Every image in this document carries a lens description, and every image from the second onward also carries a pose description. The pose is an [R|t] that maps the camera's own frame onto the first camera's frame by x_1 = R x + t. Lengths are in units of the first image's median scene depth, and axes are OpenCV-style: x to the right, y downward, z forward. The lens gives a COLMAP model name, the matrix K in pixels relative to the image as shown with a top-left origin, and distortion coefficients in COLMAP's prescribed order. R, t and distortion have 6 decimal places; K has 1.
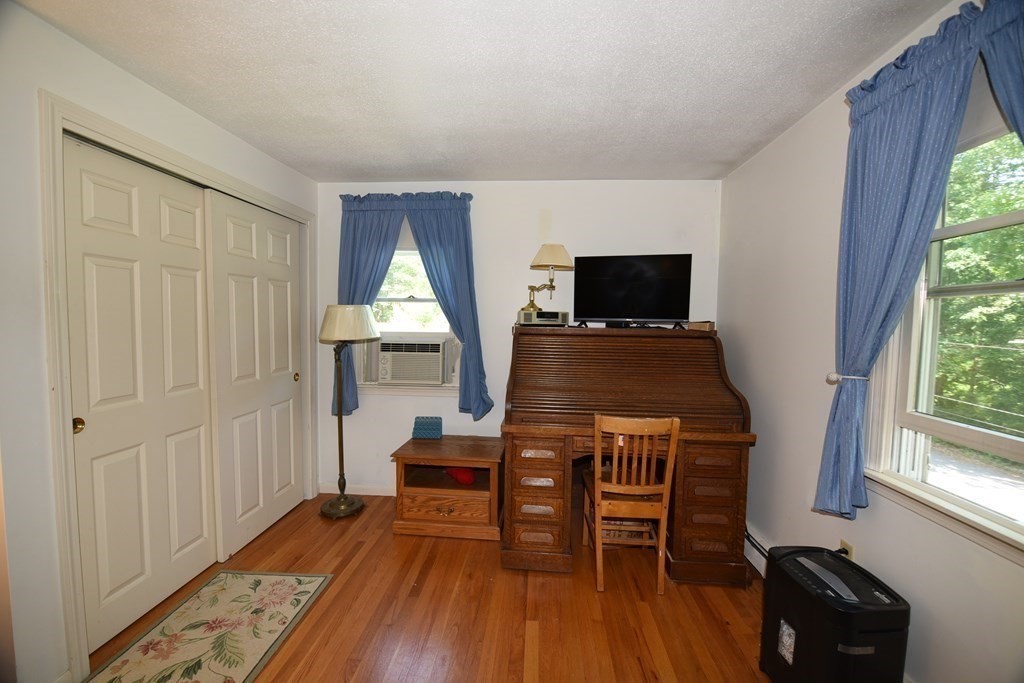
lens RADIAL K [[413.8, 0, 507.4], [0, 413.8, 344.1], [0, 0, 1]] dist [-0.010067, -0.001757]
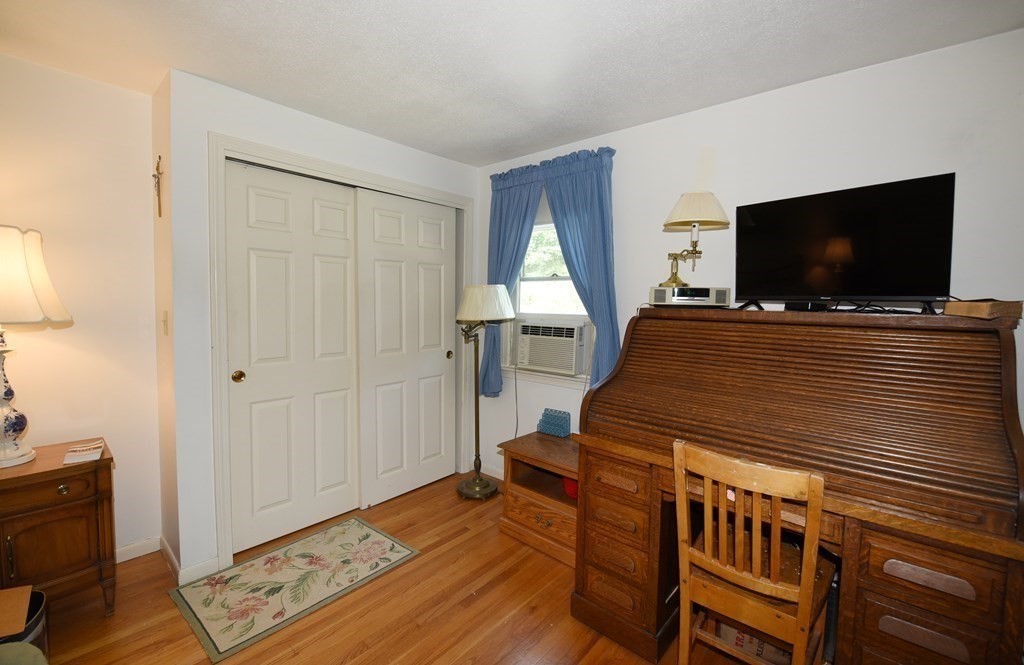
lens RADIAL K [[432.0, 0, 513.8], [0, 432.0, 325.1], [0, 0, 1]] dist [-0.006621, -0.000392]
pose [[0.812051, 0.029562, -0.582837, 0.291942], [-0.037418, 0.999299, -0.001448, -0.000527], [0.582385, 0.022984, 0.812588, 0.215080]]
